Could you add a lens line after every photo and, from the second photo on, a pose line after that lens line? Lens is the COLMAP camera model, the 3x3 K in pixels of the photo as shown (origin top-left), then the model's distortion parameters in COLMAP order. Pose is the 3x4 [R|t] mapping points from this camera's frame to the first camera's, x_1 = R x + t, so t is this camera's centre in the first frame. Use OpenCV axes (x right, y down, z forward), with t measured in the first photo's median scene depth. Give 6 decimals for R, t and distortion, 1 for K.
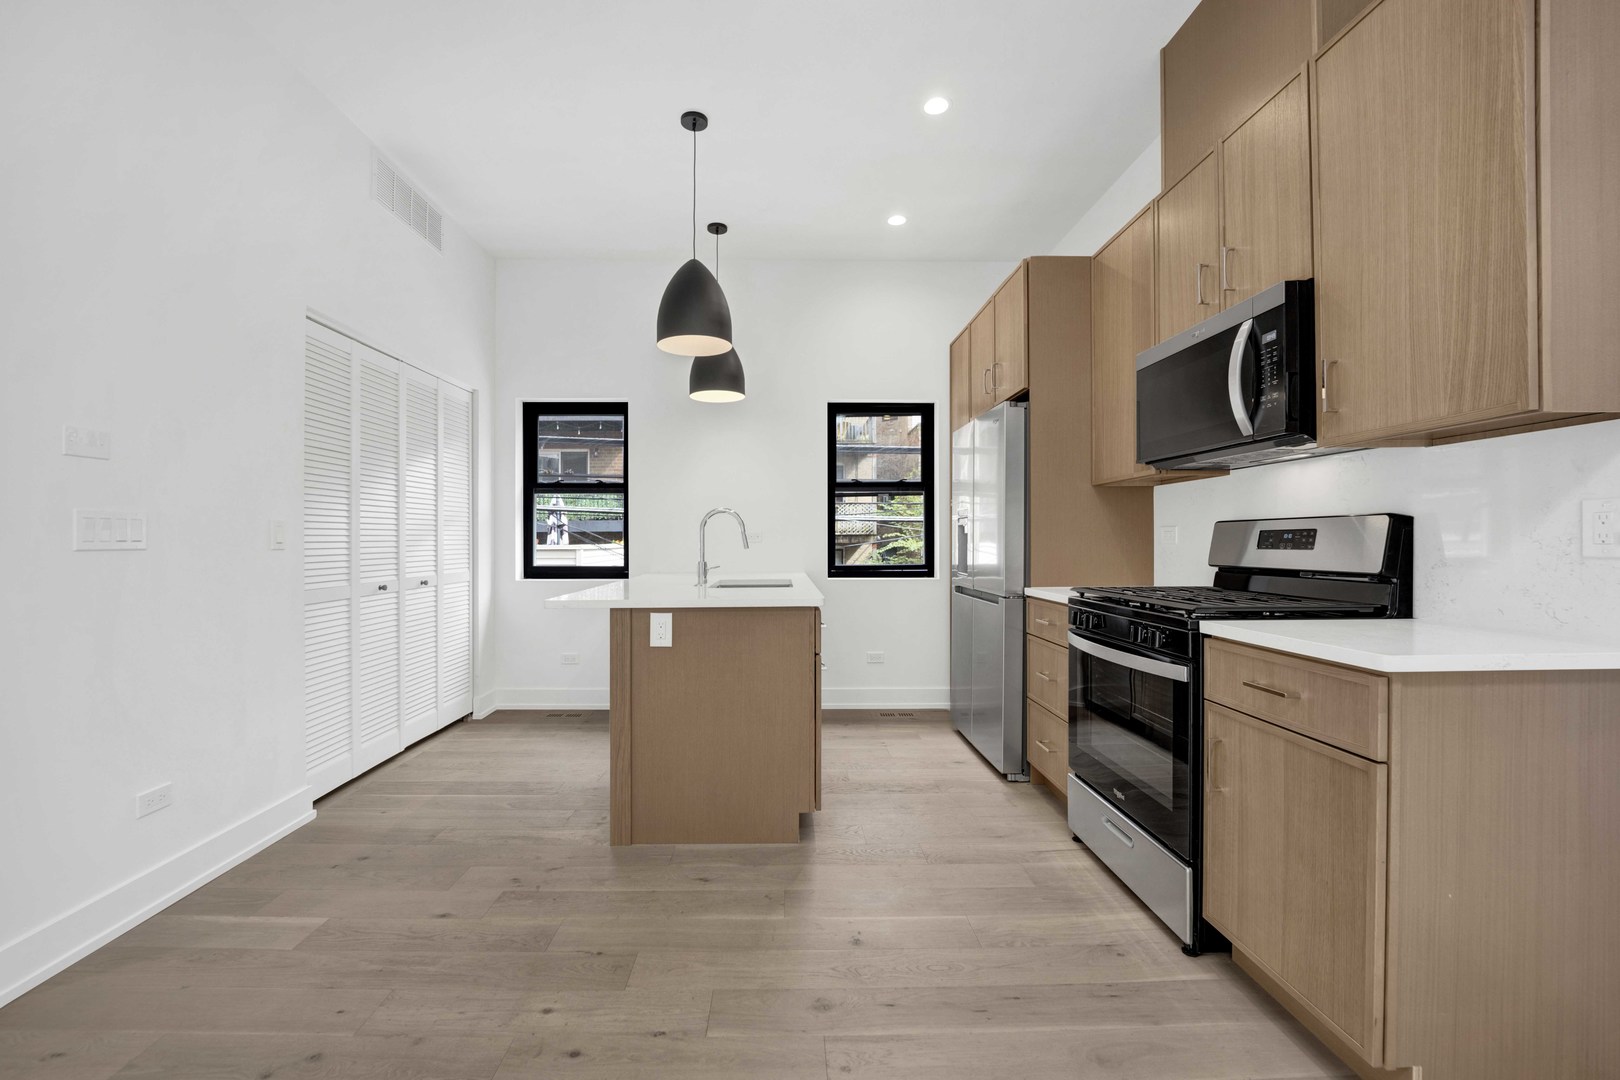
lens RADIAL K [[680.7, 0, 816.6], [0, 680.7, 535.5], [0, 0, 1]] dist [-0.021697, -0.000434]
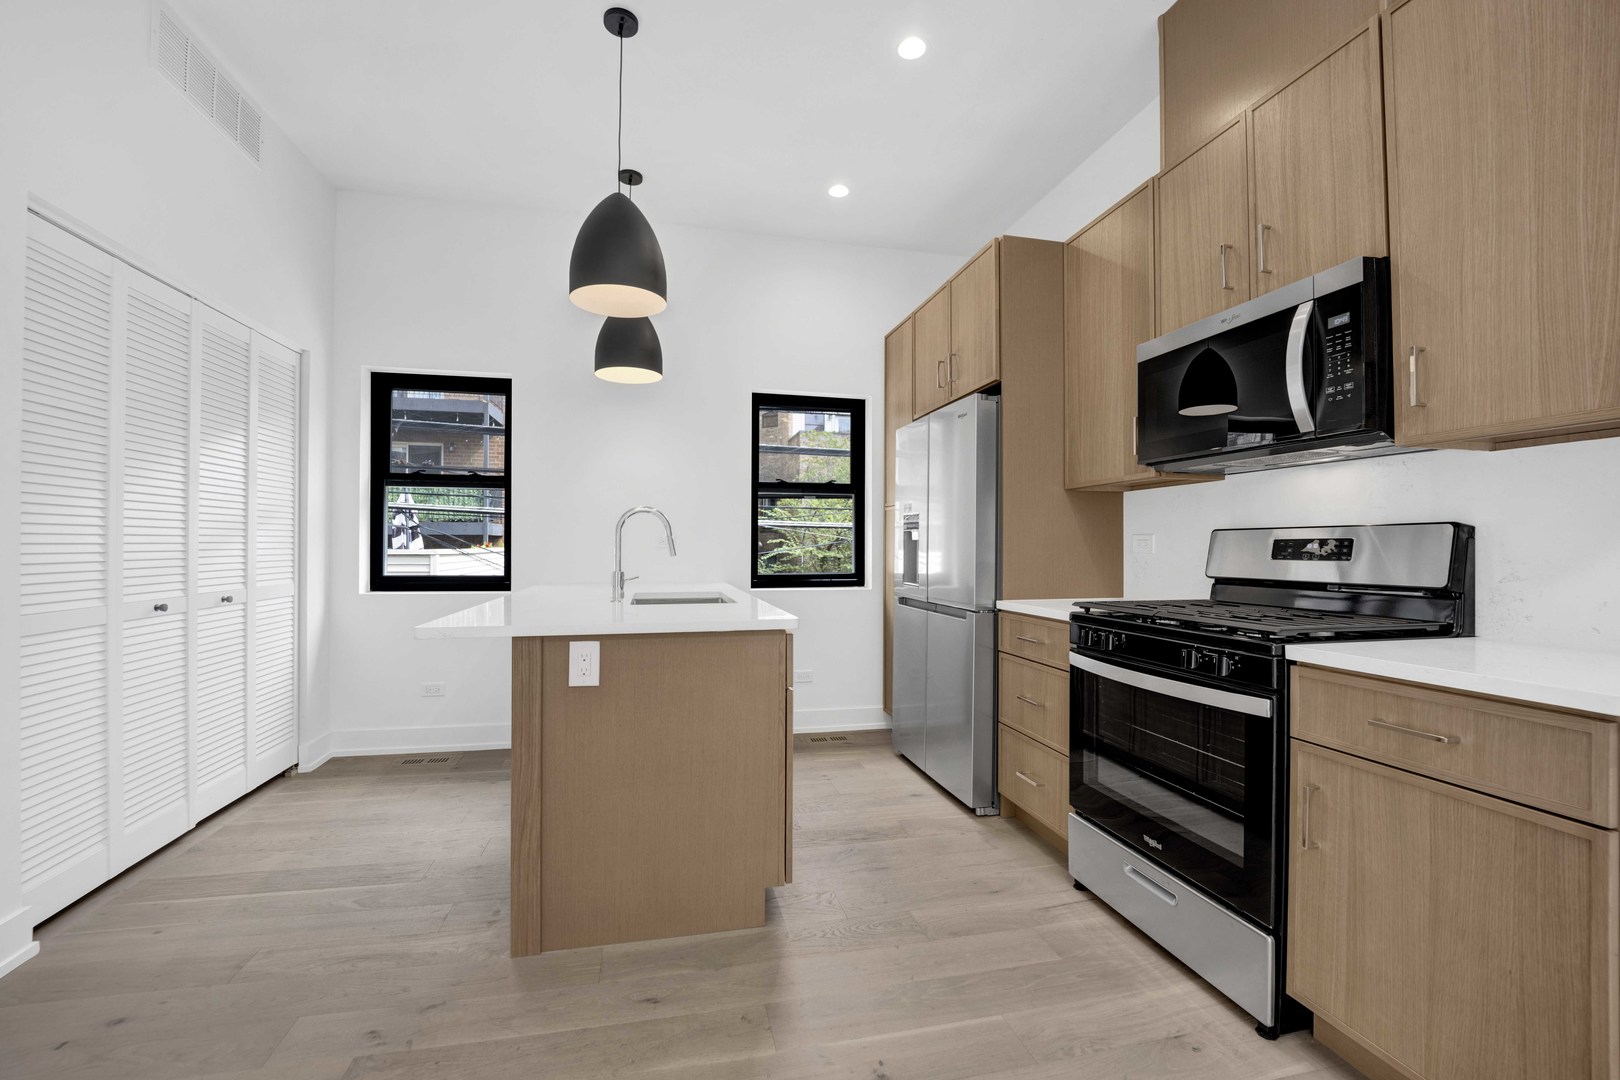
lens RADIAL K [[670.2, 0, 832.4], [0, 670.2, 542.9], [0, 0, 1]] dist [-0.021755, -0.000590]
pose [[0.977561, 0.008256, 0.210490, -0.113628], [-0.008651, 0.999962, 0.000957, 0.001493], [-0.210474, -0.002757, 0.977596, 0.212702]]
